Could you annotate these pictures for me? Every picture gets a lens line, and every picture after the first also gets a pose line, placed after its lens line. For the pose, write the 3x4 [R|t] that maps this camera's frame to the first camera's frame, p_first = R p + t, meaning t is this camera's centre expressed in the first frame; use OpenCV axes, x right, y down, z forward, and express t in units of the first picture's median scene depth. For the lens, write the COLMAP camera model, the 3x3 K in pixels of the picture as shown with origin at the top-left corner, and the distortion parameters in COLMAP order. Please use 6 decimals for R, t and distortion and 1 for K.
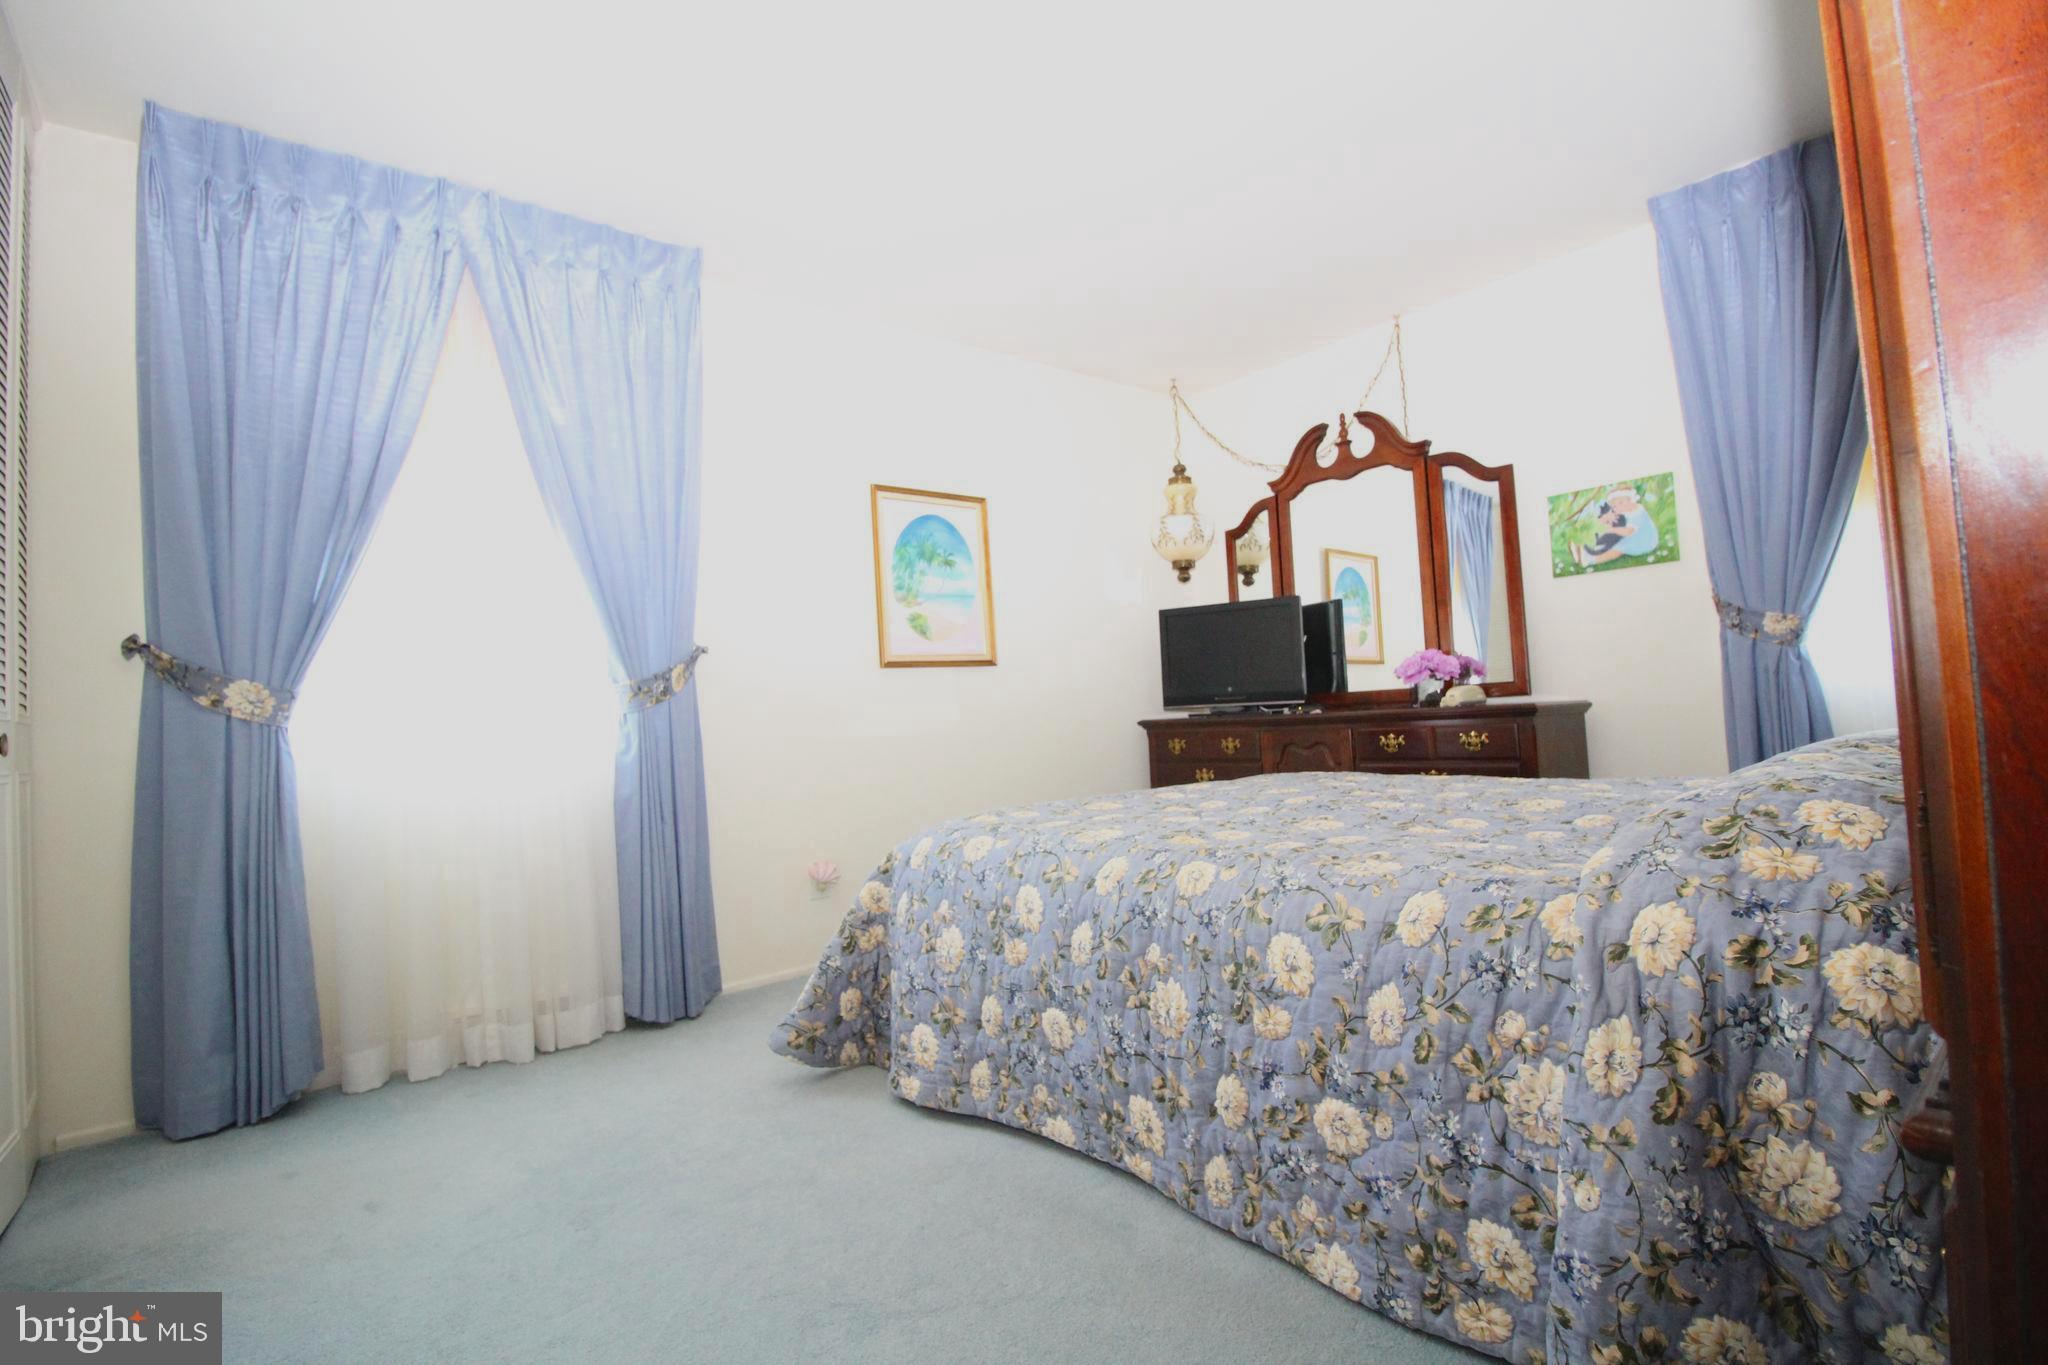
lens RADIAL K [[969.9, 0, 1031.0], [0, 969.9, 674.6], [0, 0, 1]] dist [-0.002022, 0.000209]
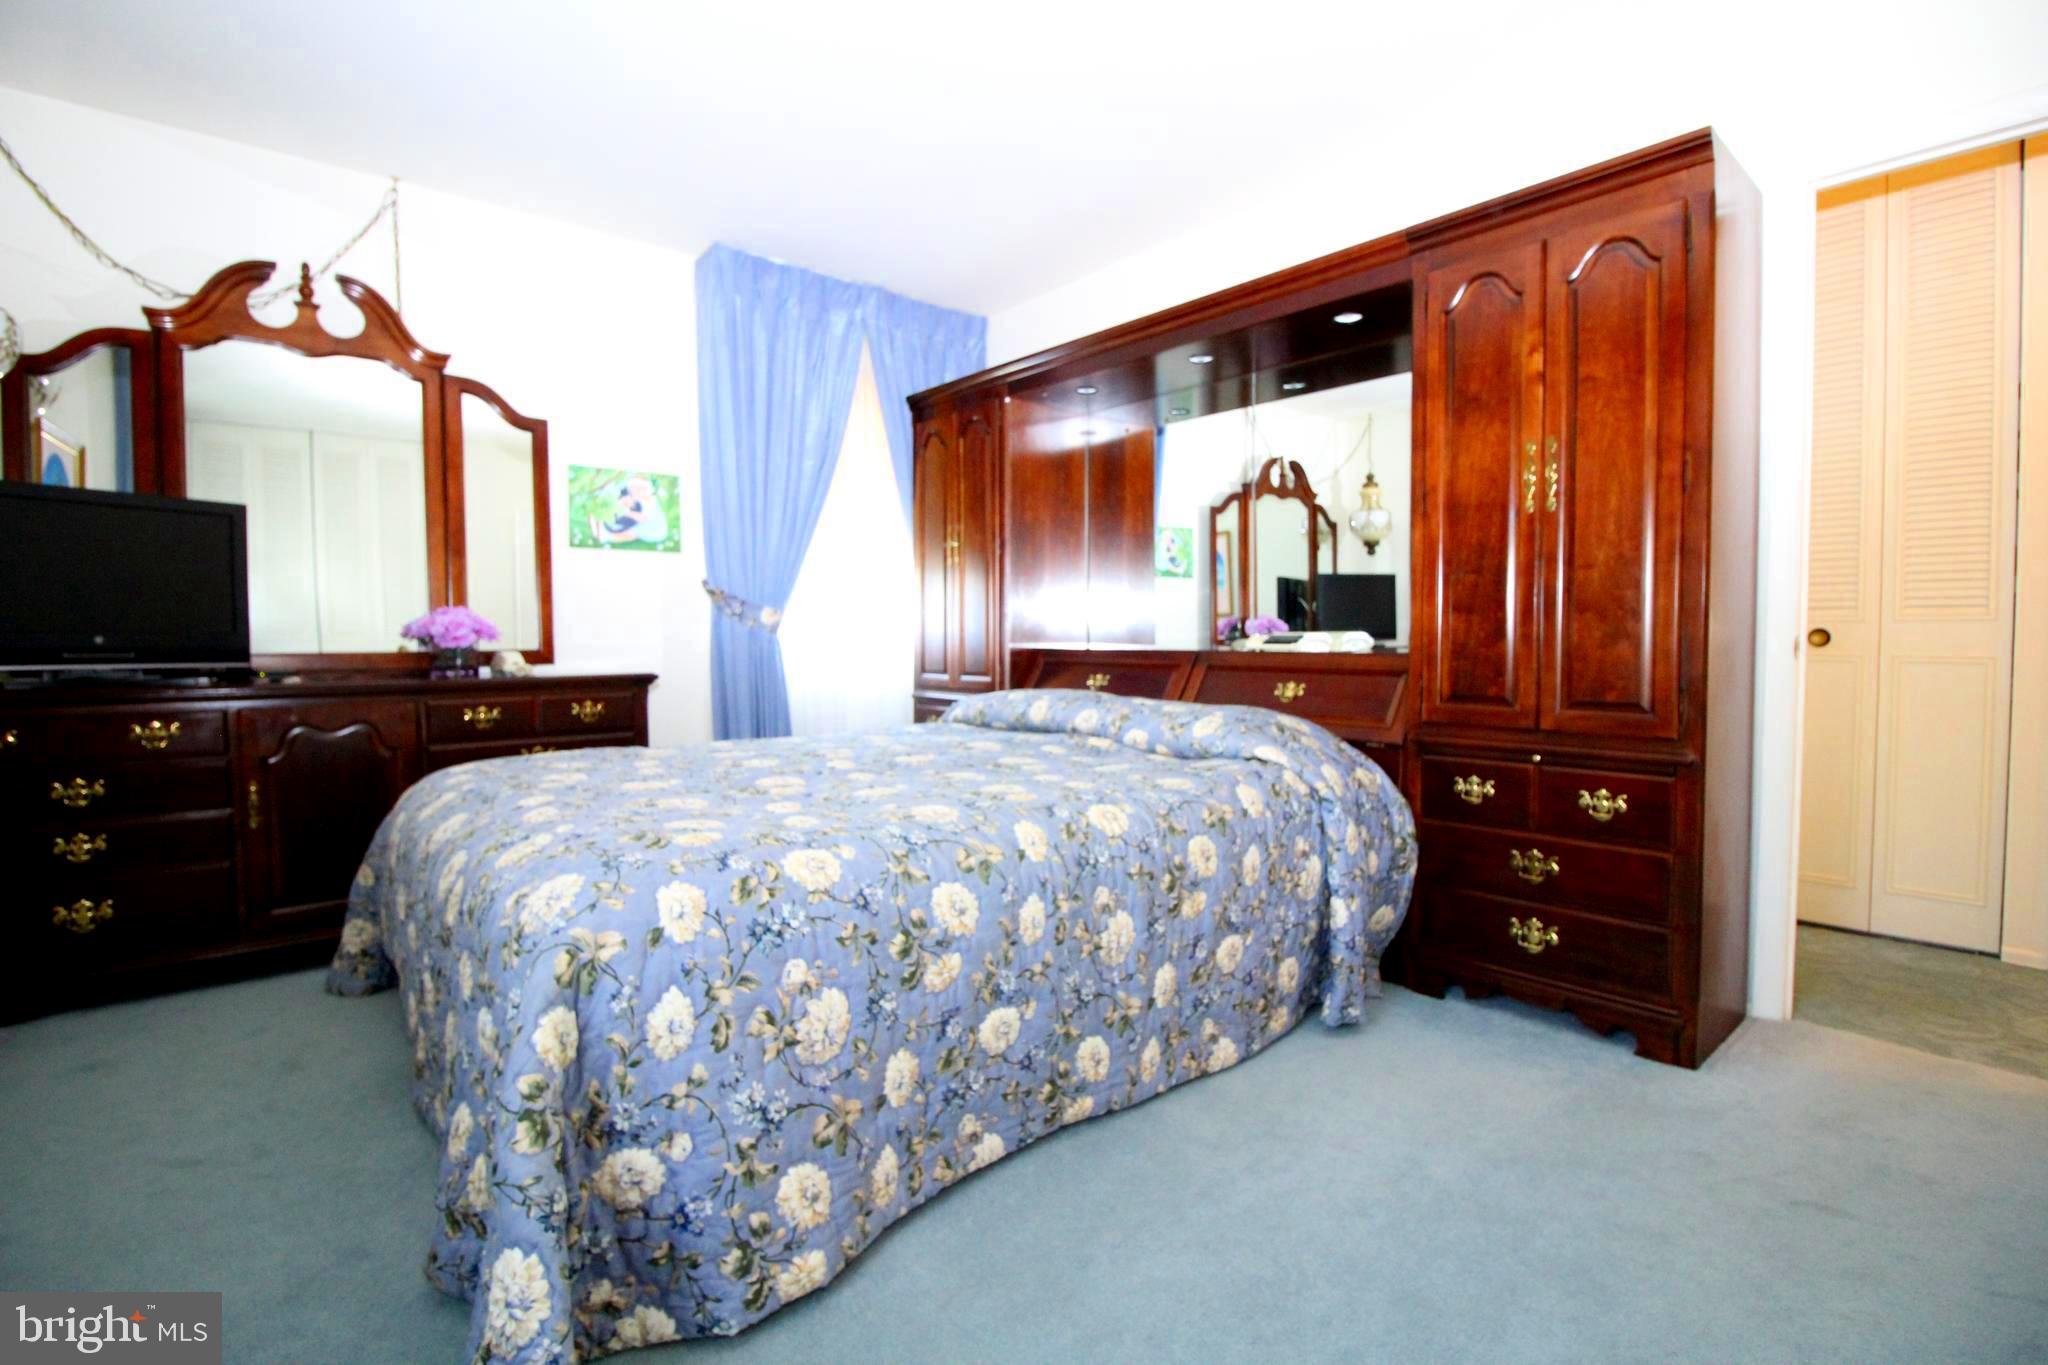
lens RADIAL K [[985.8, 0, 1020.3], [0, 985.8, 681.1], [0, 0, 1]] dist [-0.003376, -0.000969]
pose [[-0.034197, 0.011445, 0.999350, -0.525600], [-0.034076, 0.999340, -0.012611, 0.036988], [-0.998834, -0.034485, -0.033785, 0.621831]]
